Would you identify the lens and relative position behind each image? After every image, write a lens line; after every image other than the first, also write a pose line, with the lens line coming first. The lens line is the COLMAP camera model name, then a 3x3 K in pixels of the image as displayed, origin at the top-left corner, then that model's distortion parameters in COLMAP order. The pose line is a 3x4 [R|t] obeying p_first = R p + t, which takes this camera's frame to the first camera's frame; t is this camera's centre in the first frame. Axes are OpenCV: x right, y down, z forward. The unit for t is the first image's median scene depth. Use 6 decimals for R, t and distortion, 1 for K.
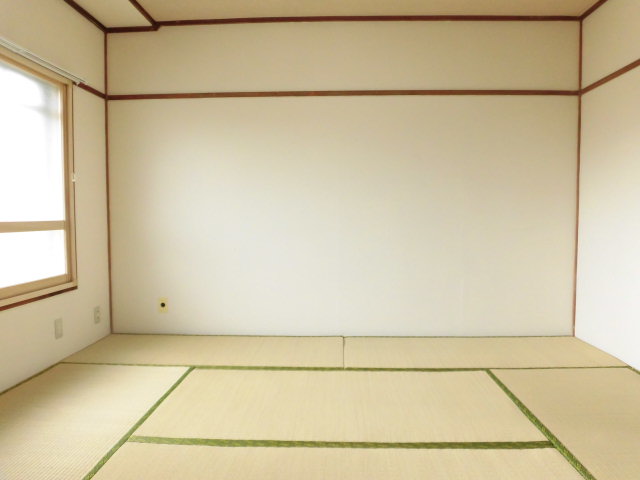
lens RADIAL K [[466.3, 0, 321.4], [0, 466.3, 241.3], [0, 0, 1]] dist [-0.039772, 0.005657]
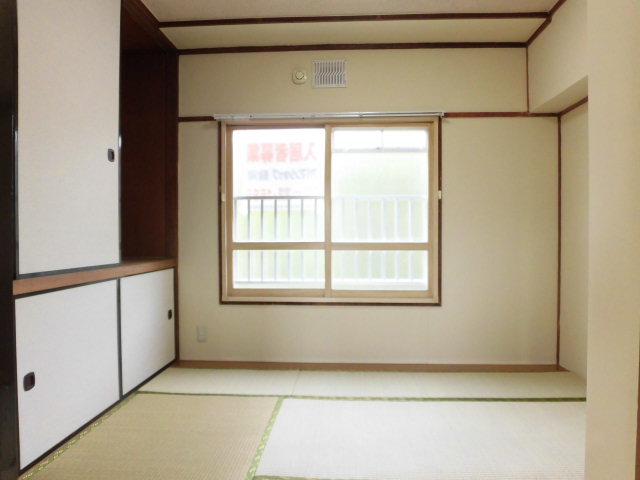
lens RADIAL K [[466.3, 0, 321.5], [0, 466.3, 243.6], [0, 0, 1]] dist [-0.039772, 0.005657]
pose [[-0.048466, 0.030765, -0.998351, 0.570654], [-0.053953, 0.997986, 0.033373, -0.064093], [0.997367, 0.055482, -0.046708, 0.776640]]
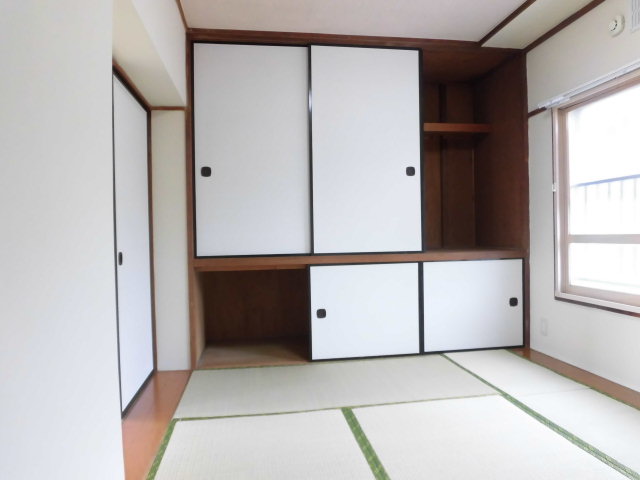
lens RADIAL K [[466.3, 0, 319.3], [0, 466.3, 242.6], [0, 0, 1]] dist [-0.039772, 0.005657]
pose [[-0.985747, 0.035008, -0.164550, 0.170007], [0.022864, 0.996912, 0.075124, -0.090360], [0.166672, 0.070291, -0.983504, 1.438993]]
